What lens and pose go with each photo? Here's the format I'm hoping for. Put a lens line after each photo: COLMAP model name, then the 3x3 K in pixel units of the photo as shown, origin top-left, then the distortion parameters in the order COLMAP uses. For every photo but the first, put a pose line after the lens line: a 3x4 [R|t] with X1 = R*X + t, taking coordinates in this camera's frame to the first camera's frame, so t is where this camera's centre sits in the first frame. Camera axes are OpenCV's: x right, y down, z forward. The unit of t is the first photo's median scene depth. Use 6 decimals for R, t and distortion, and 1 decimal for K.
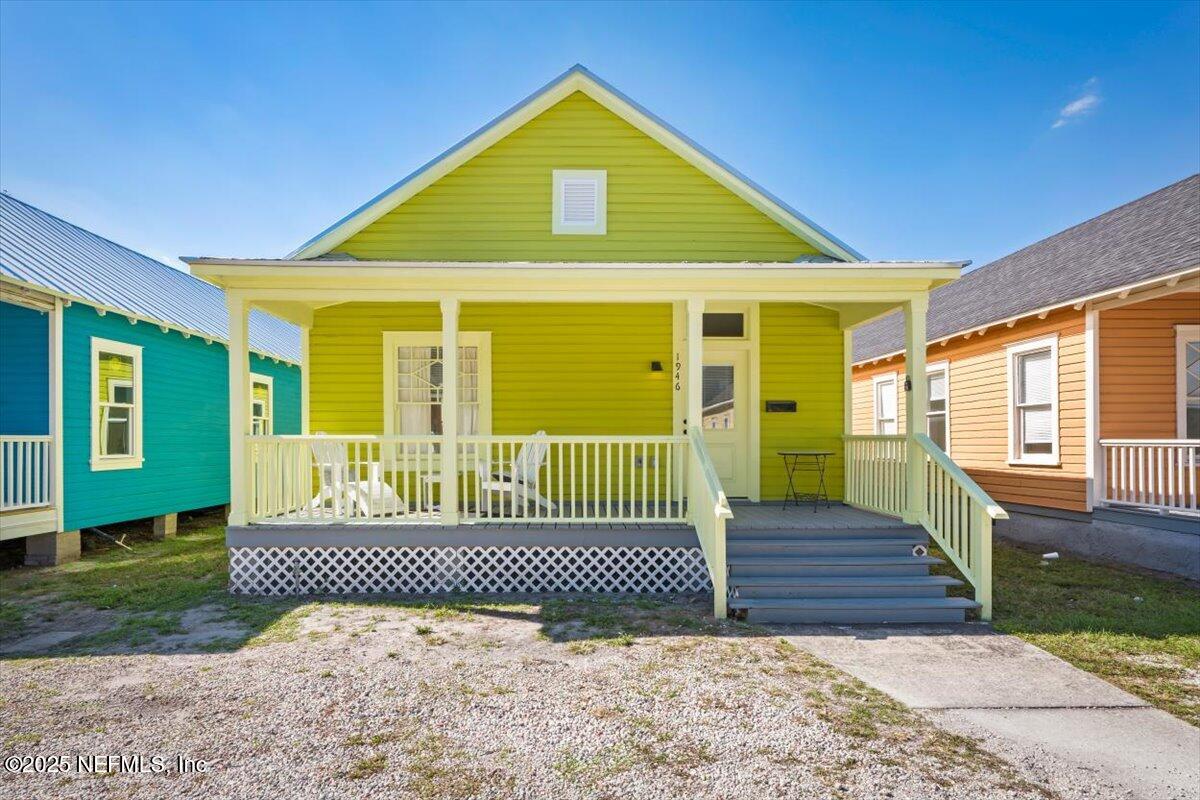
lens RADIAL K [[520.4, 0, 638.0], [0, 520.4, 438.6], [0, 0, 1]] dist [0.001292, 0.000025]
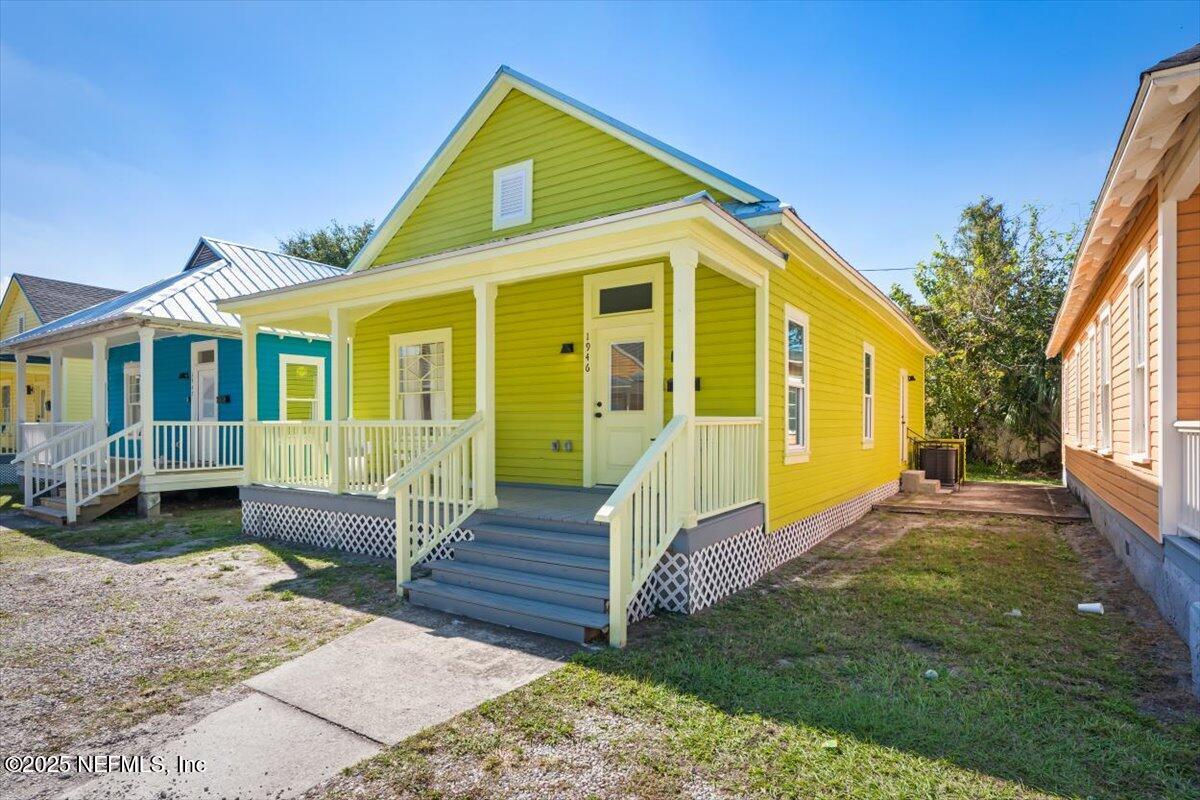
lens RADIAL K [[571.3, 0, 722.5], [0, 571.3, 425.4], [0, 0, 1]] dist [-0.002288, -0.000552]
pose [[0.872660, -0.000750, -0.488328, 0.843311], [0.002809, 0.999990, 0.003483, 0.002906], [0.488321, -0.004411, 0.872653, 0.213556]]
